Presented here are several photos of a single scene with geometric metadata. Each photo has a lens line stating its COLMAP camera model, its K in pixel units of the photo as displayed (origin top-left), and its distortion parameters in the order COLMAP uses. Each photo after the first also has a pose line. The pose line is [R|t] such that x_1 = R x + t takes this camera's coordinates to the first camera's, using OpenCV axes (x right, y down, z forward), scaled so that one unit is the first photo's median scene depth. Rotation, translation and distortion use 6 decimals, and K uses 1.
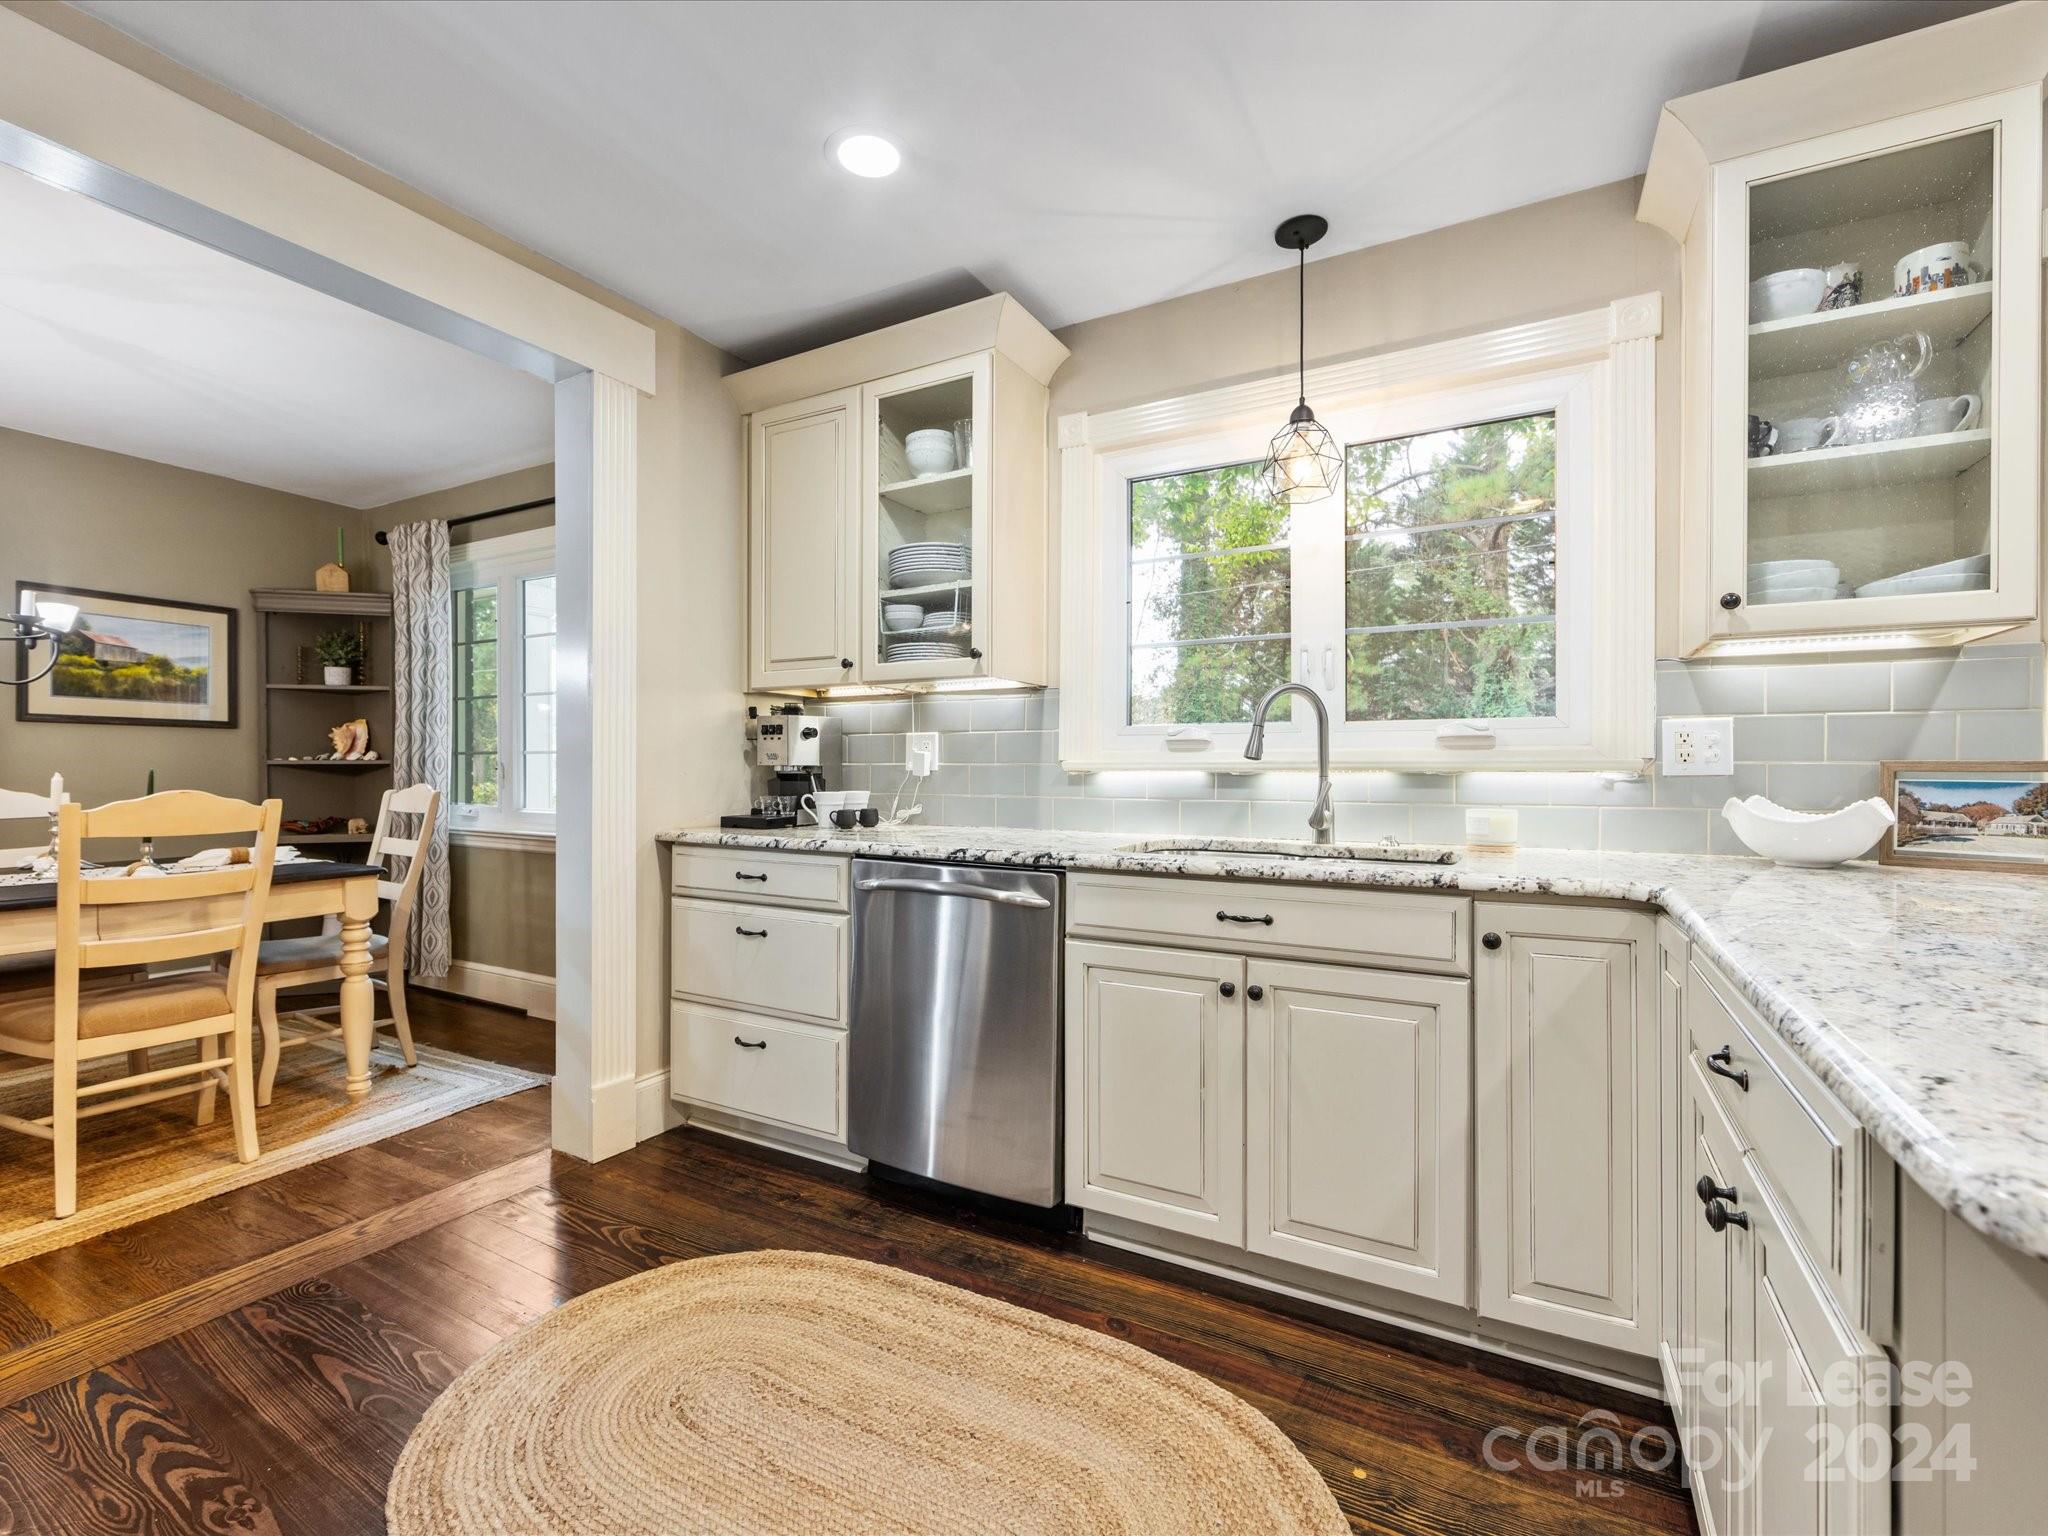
lens RADIAL K [[907.1, 0, 1020.5], [0, 907.1, 775.3], [0, 0, 1]] dist [-0.002465, -0.000681]
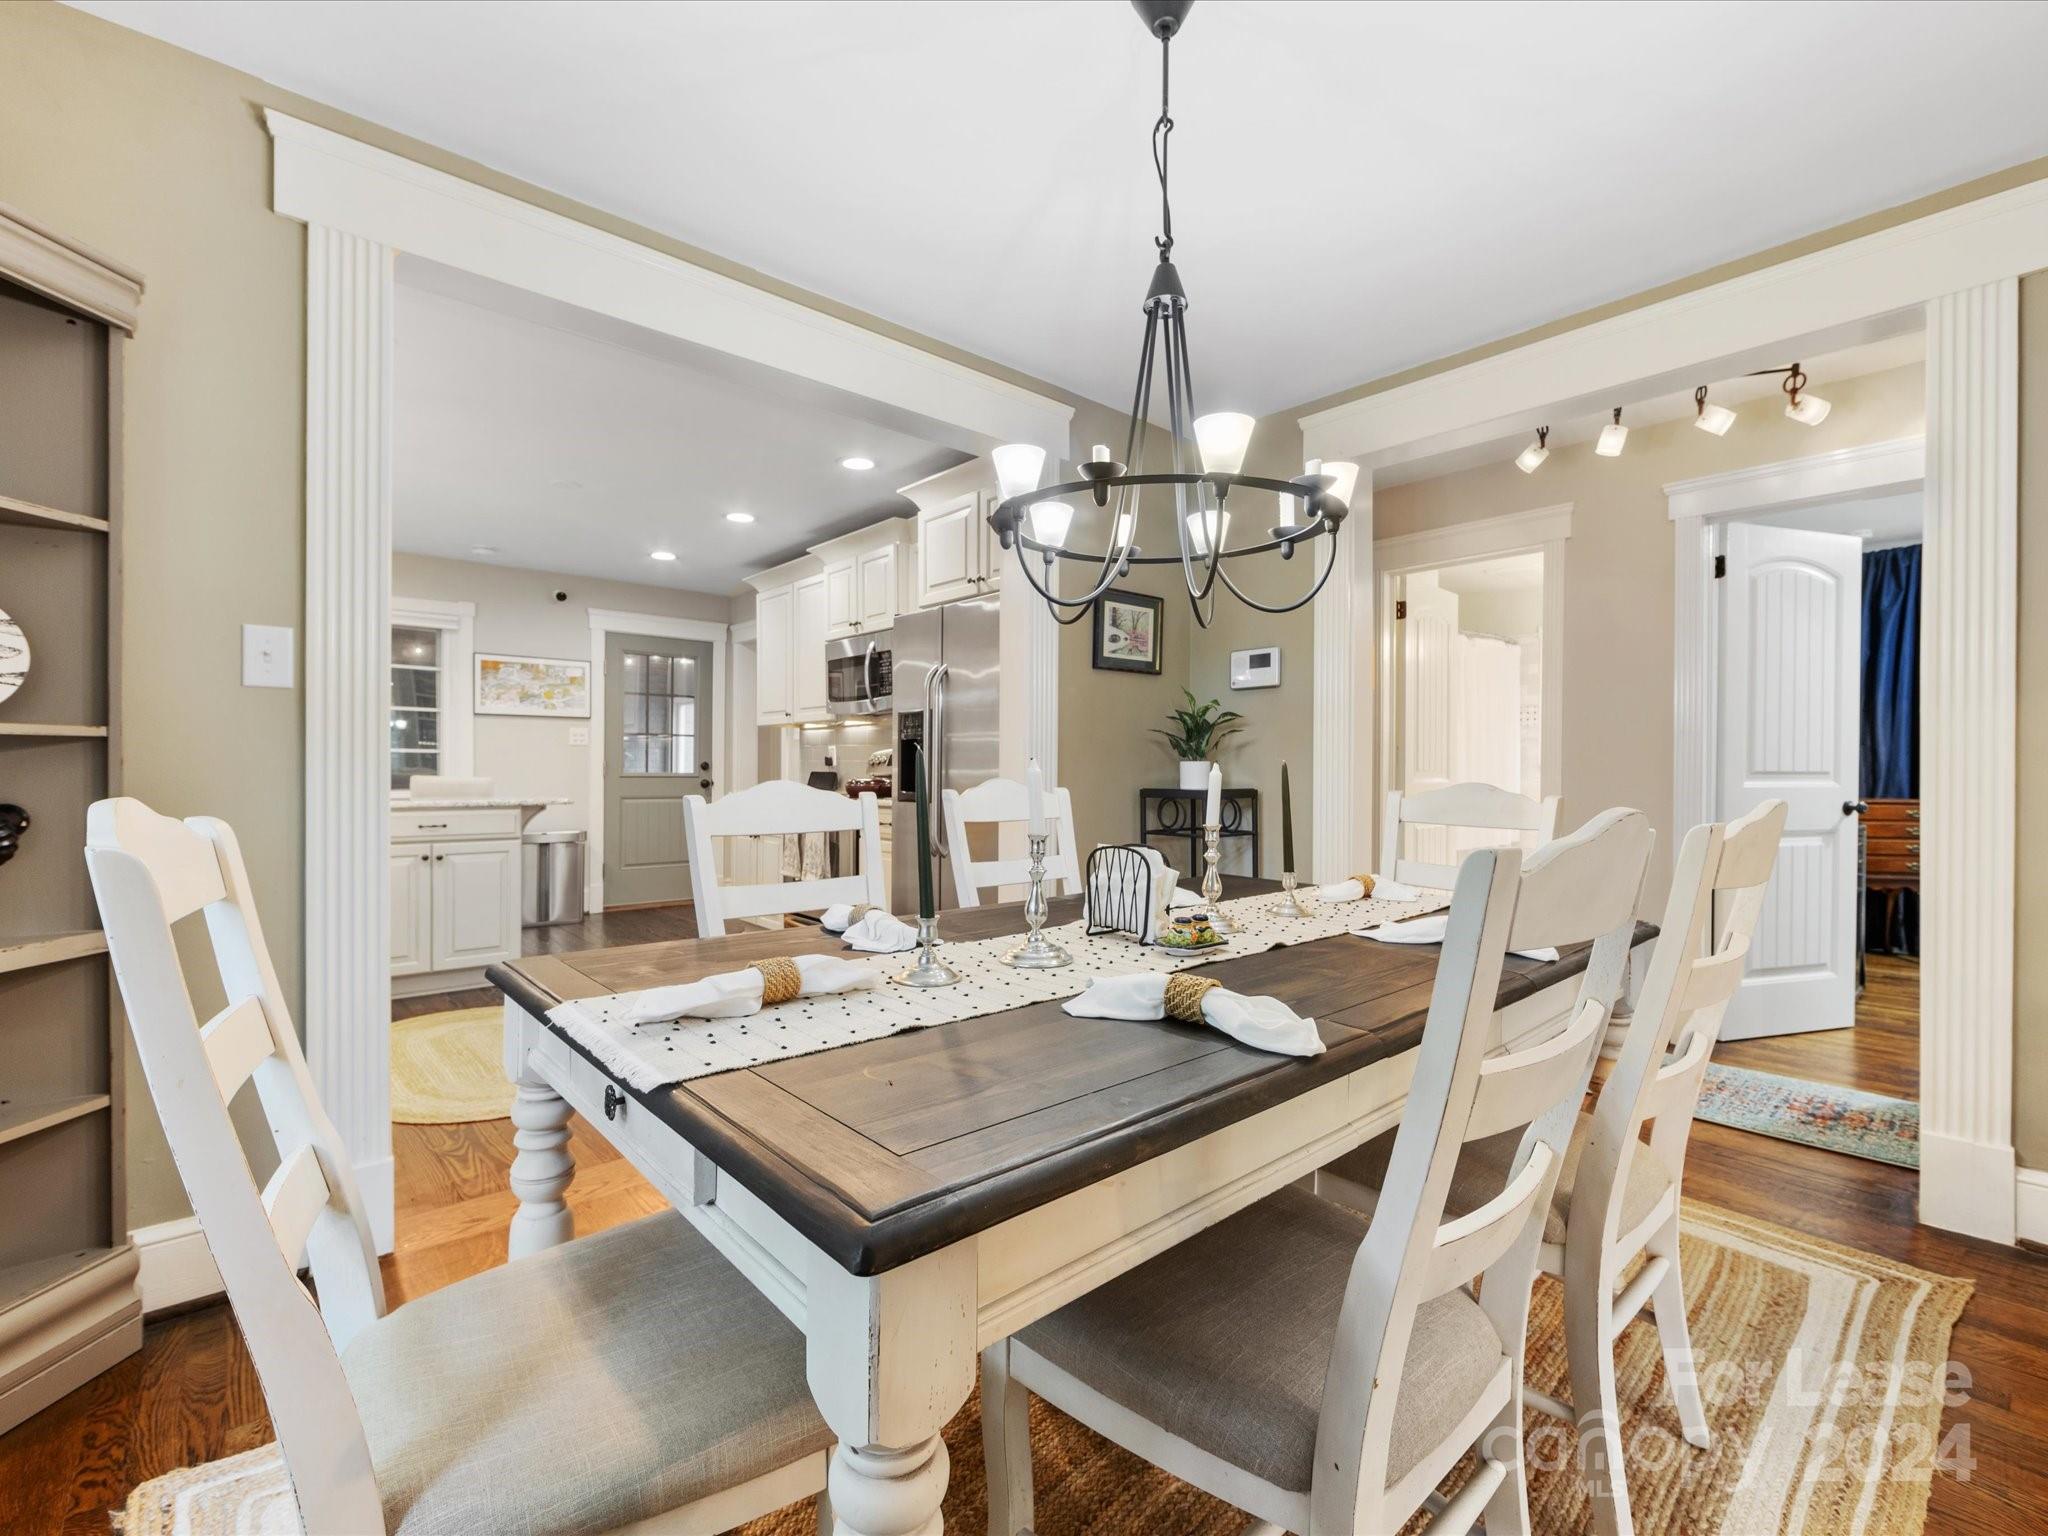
lens RADIAL K [[907.1, 0, 1020.2], [0, 907.1, 778.5], [0, 0, 1]] dist [-0.002465, -0.000681]
pose [[-0.939407, -0.009233, 0.342680, -1.220108], [-0.004053, 0.999866, 0.015829, -0.000682], [-0.342780, 0.013481, -0.939319, 1.468433]]
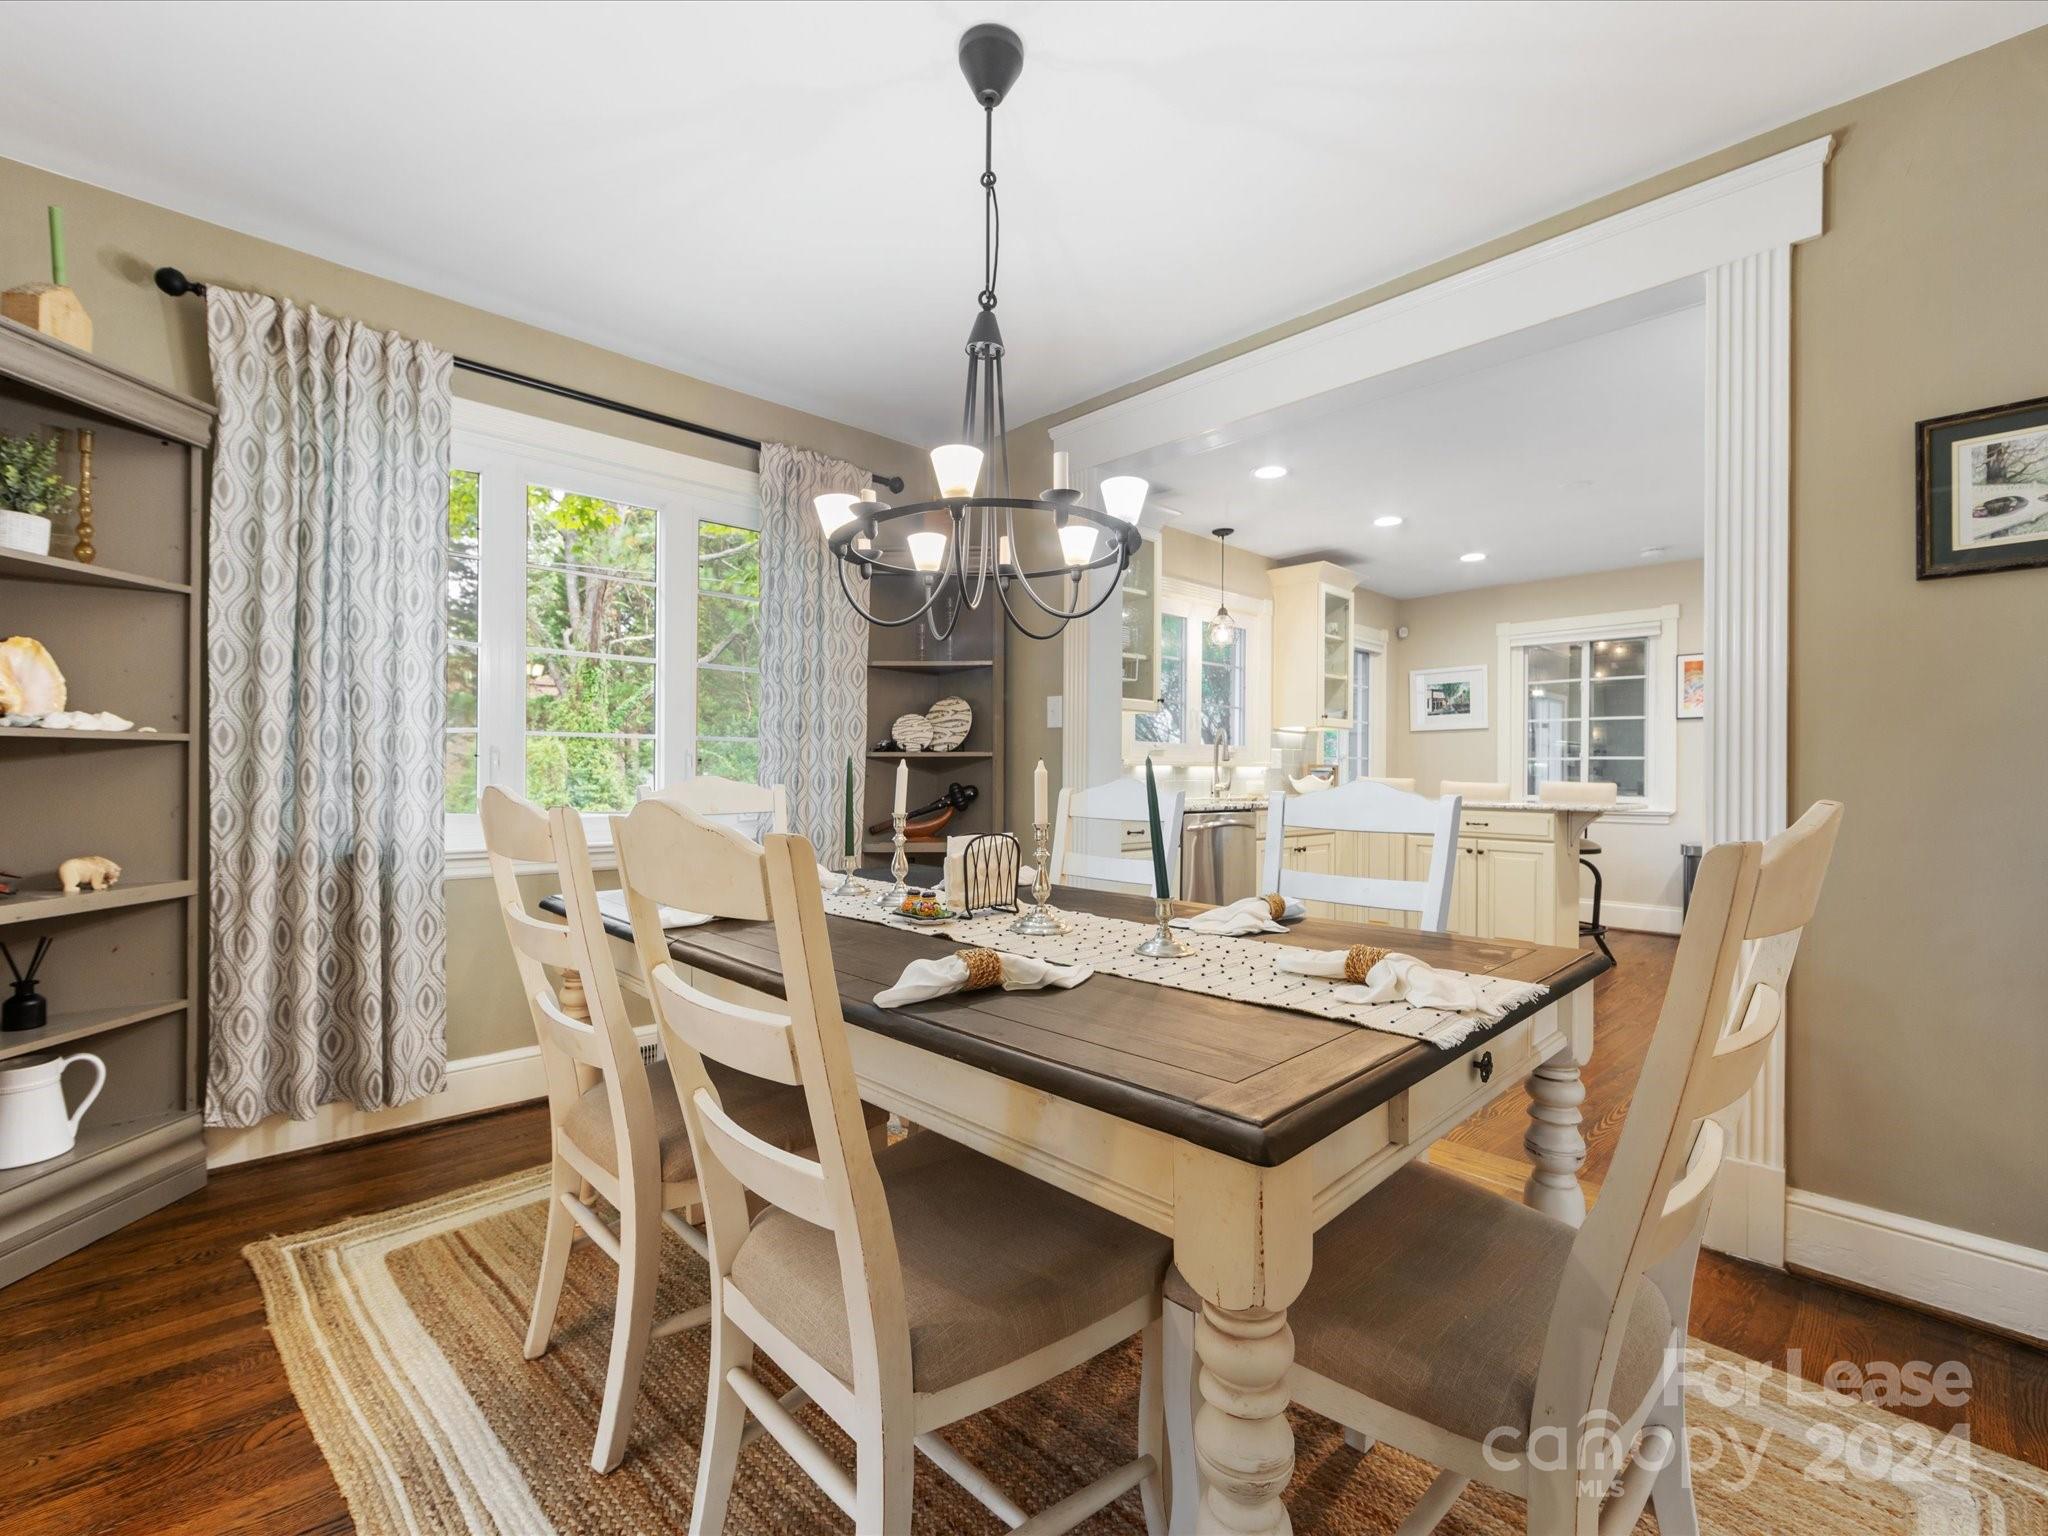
lens RADIAL K [[907.1, 0, 1026.8], [0, 907.1, 773.8], [0, 0, 1]] dist [-0.002465, -0.000681]
pose [[0.290888, -0.002961, 0.956753, -1.707043], [-0.000173, 0.999995, 0.003148, 0.006024], [-0.956757, -0.001082, 0.290886, 0.675723]]
